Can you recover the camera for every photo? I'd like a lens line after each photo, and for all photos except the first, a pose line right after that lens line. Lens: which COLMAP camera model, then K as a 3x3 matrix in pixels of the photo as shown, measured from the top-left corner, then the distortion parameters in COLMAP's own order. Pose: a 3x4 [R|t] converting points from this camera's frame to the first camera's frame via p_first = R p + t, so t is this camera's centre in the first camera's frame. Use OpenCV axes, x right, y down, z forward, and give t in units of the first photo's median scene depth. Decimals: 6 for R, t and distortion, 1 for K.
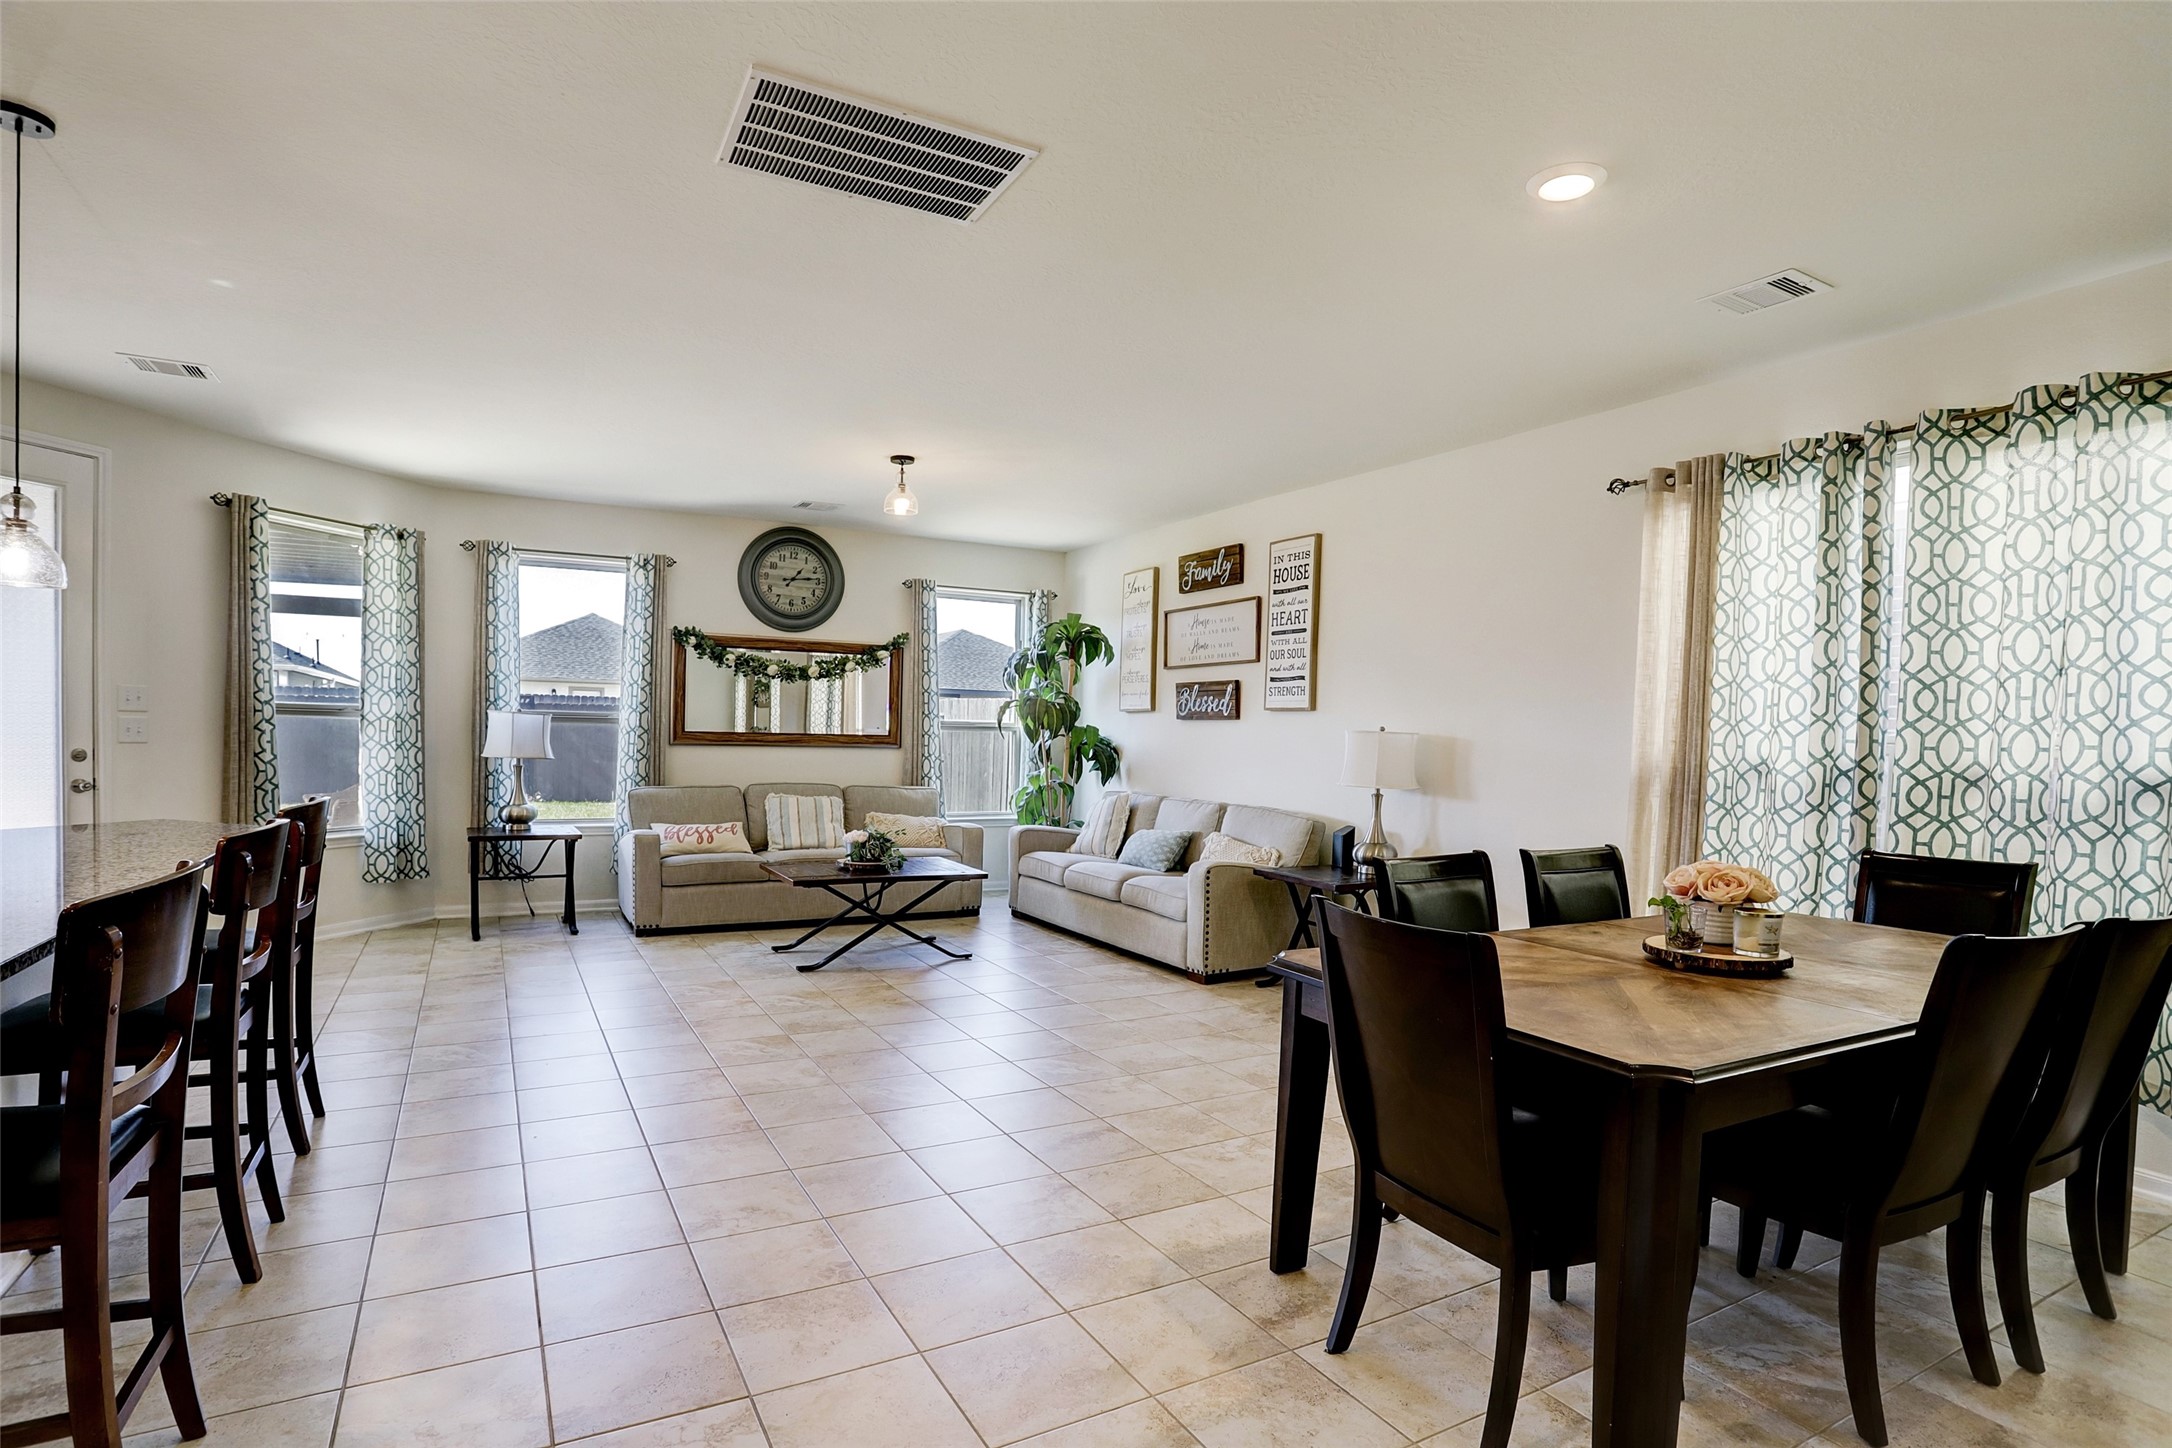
lens RADIAL K [[1066.5, 0, 1120.9], [0, 1066.5, 712.7], [0, 0, 1]] dist [-0.000633, 0.003003]
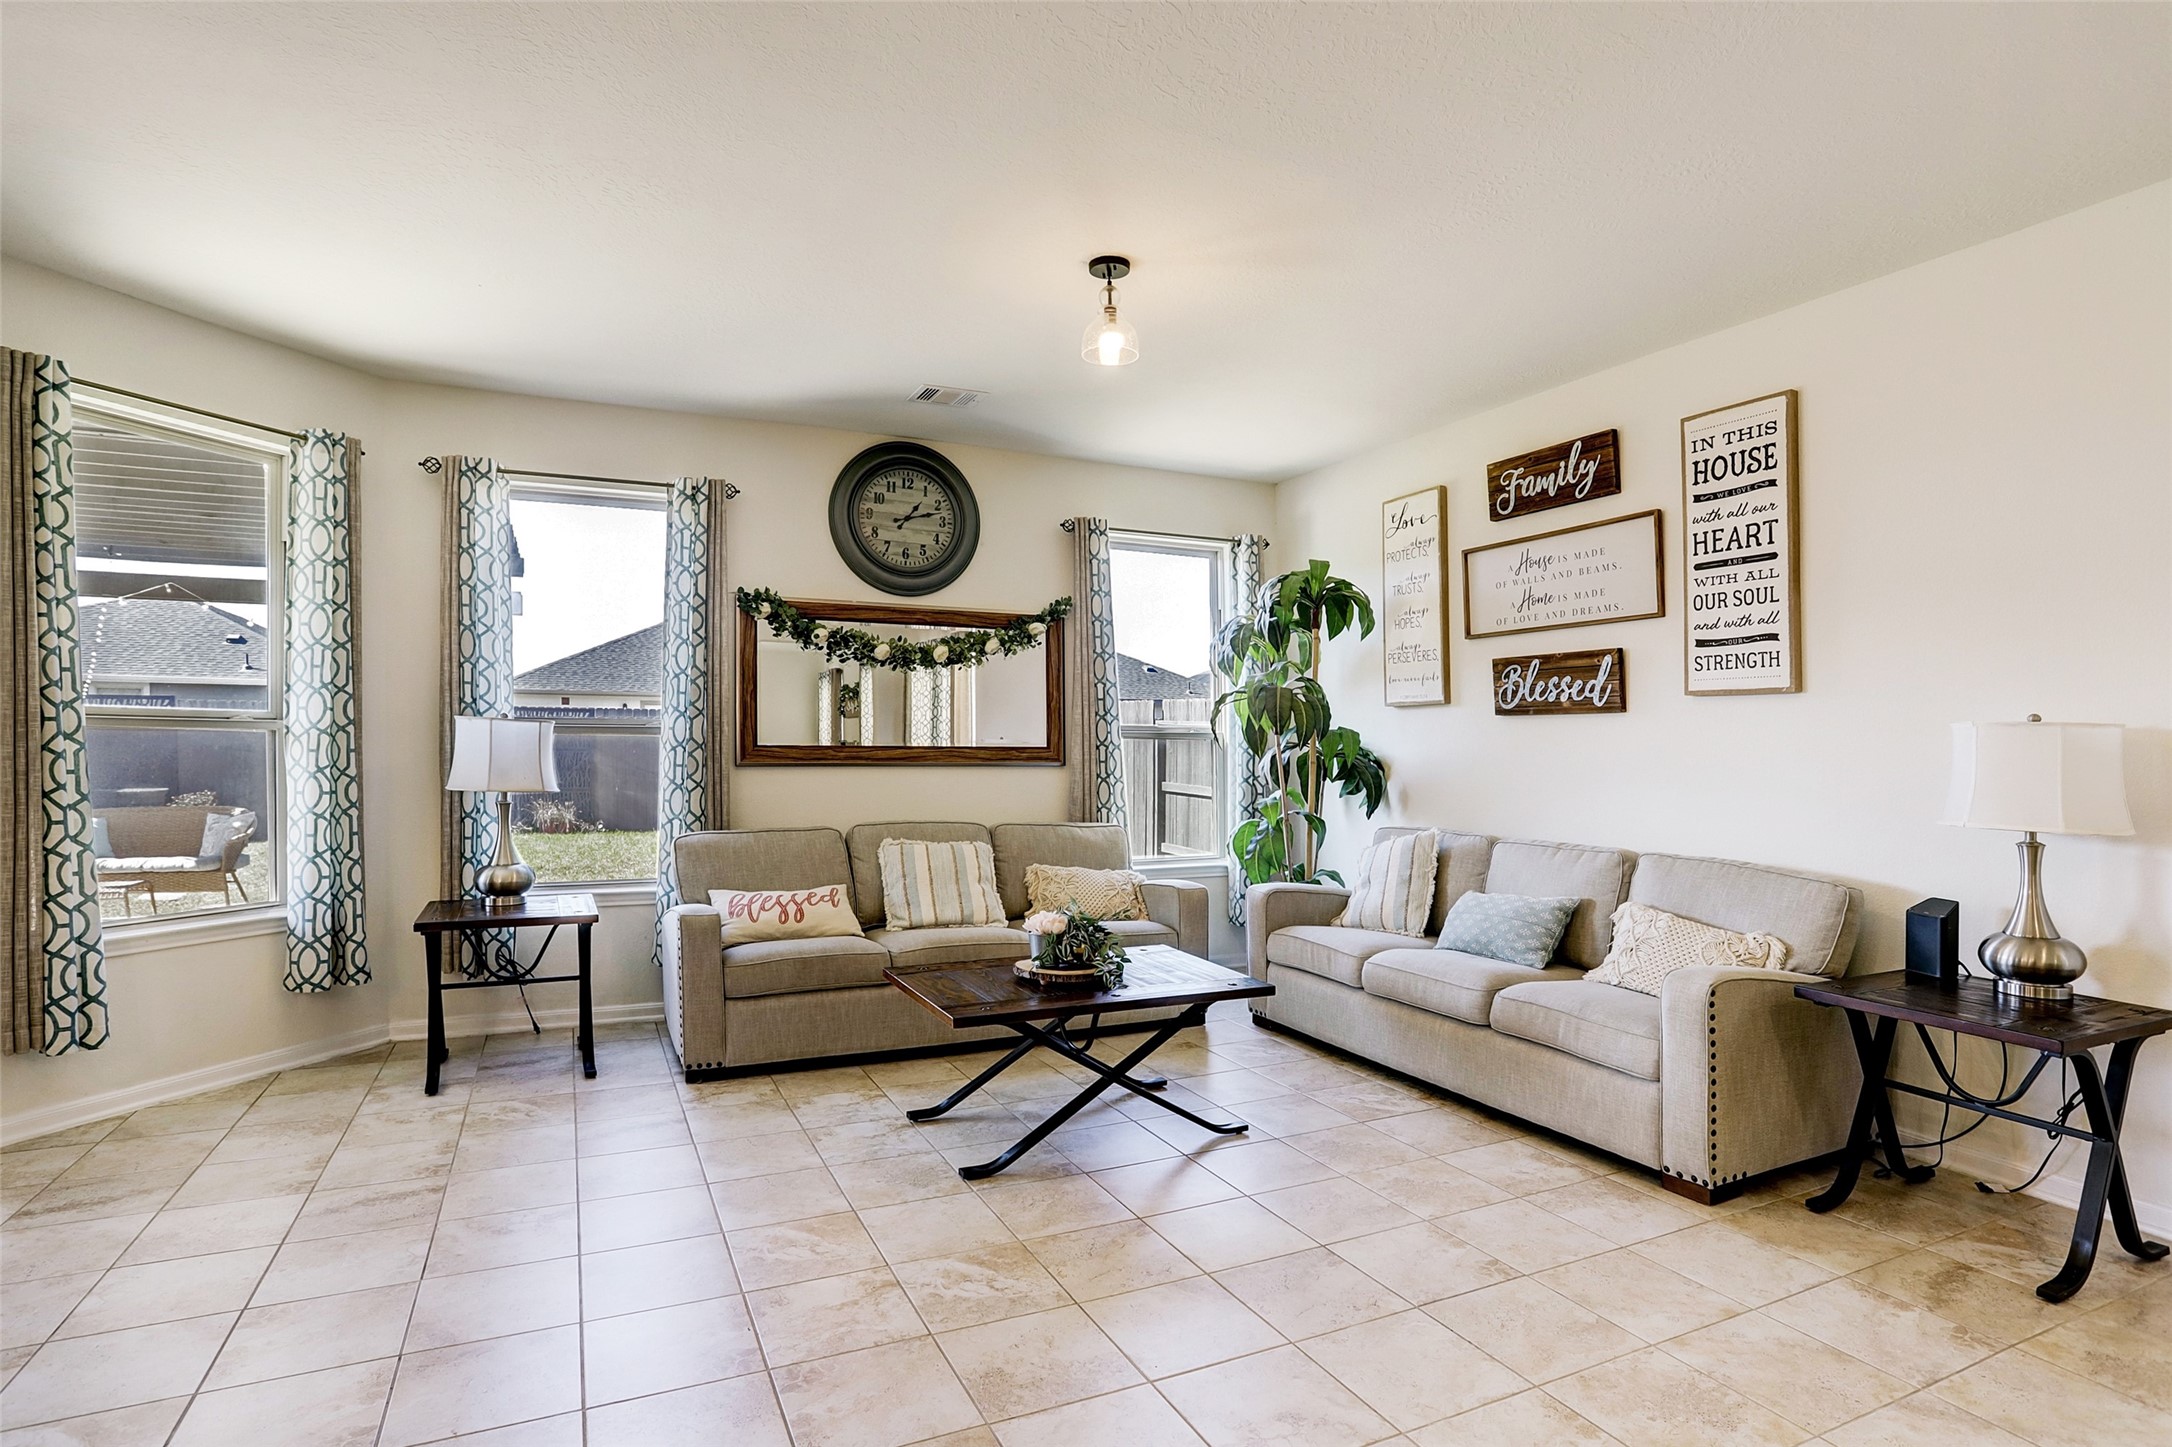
lens RADIAL K [[1066.5, 0, 1072.3], [0, 1066.5, 737.1], [0, 0, 1]] dist [-0.000633, 0.003003]
pose [[0.994278, -0.016484, -0.105541, -0.148145], [0.017648, 0.999793, 0.010104, 0.009336], [0.105353, -0.011909, 0.994364, 0.371026]]
